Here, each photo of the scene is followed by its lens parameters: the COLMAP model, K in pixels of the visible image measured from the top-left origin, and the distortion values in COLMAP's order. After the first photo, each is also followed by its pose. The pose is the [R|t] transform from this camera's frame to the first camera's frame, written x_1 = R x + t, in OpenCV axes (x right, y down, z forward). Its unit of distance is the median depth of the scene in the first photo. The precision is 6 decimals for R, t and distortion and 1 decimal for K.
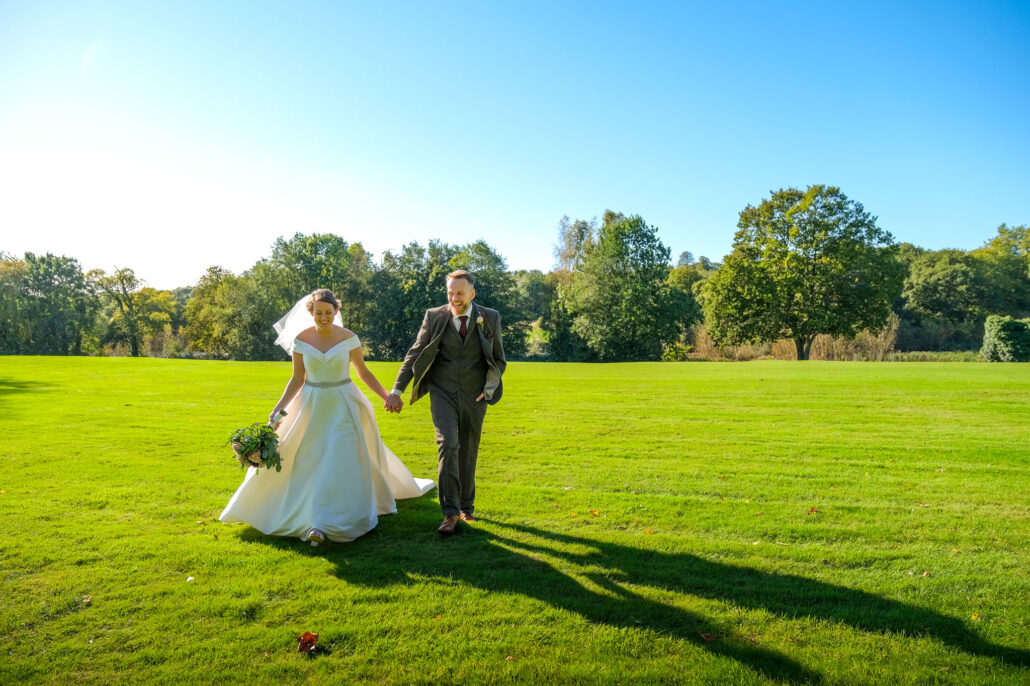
lens RADIAL K [[709.7, 0, 515.0], [0, 709.7, 343.0], [0, 0, 1]] dist [-0.030350, 0.002026]
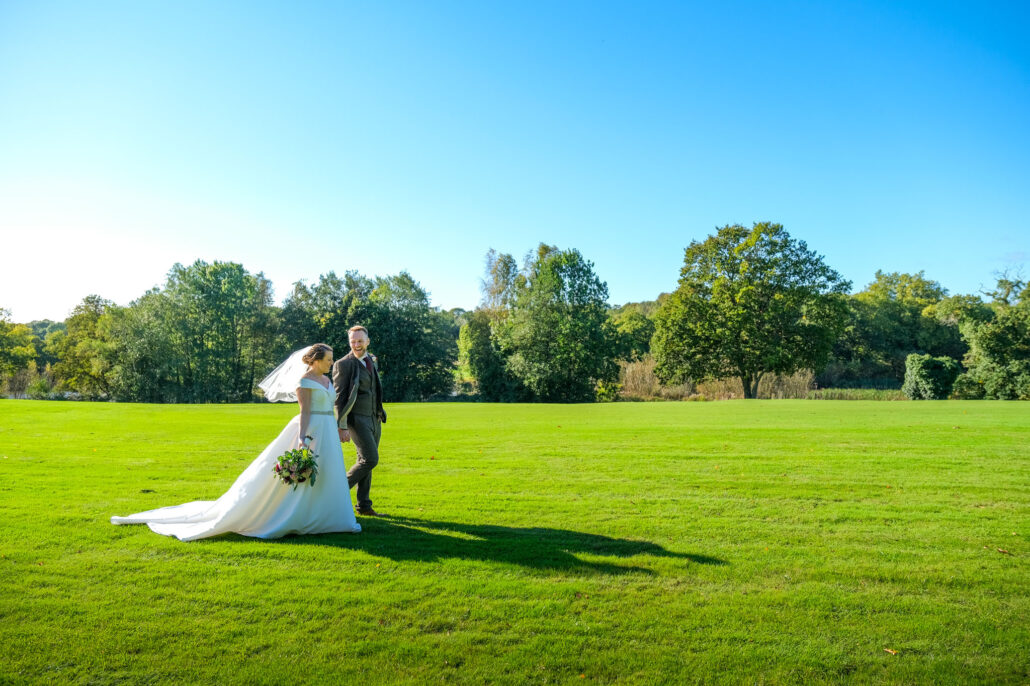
lens RADIAL K [[709.7, 0, 515.0], [0, 709.7, 343.0], [0, 0, 1]] dist [-0.030350, 0.002026]
pose [[0.986938, 0.007054, 0.160945, -0.054646], [0.001716, 0.998524, -0.054288, -0.000161], [-0.161091, 0.053855, 0.985469, 0.059712]]
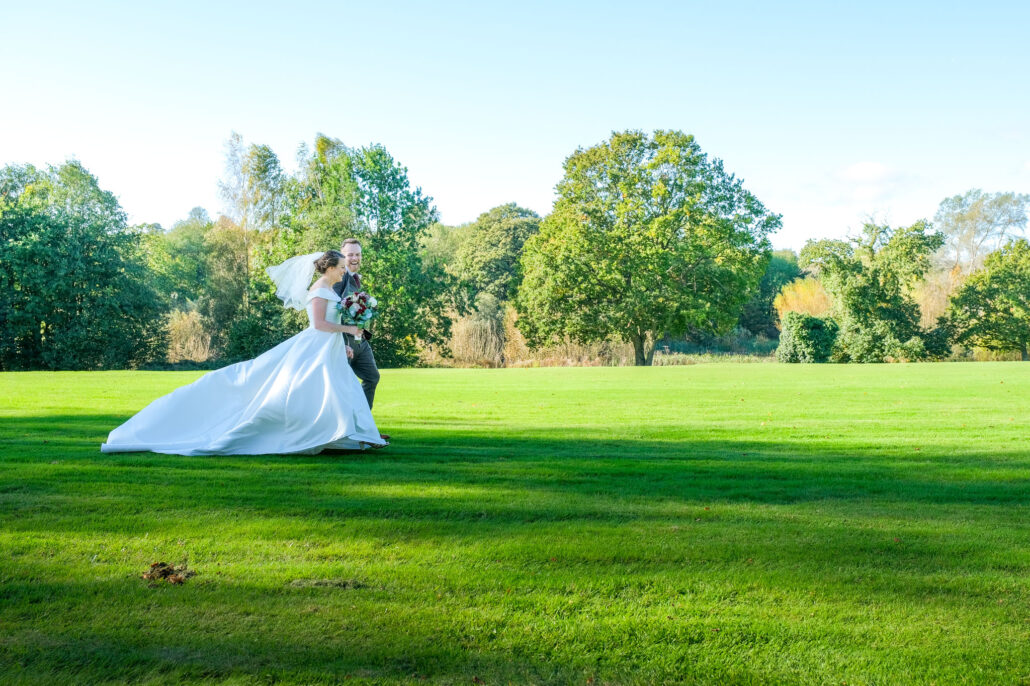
lens RADIAL K [[1019.0, 0, 515.0], [0, 1019.0, 343.0], [0, 0, 1]] dist [-0.009366, -0.003806]
pose [[0.842394, 0.004626, 0.538842, -0.210995], [-0.004583, 0.999988, -0.001419, 0.002615], [-0.538842, -0.001274, 0.842406, 0.128153]]
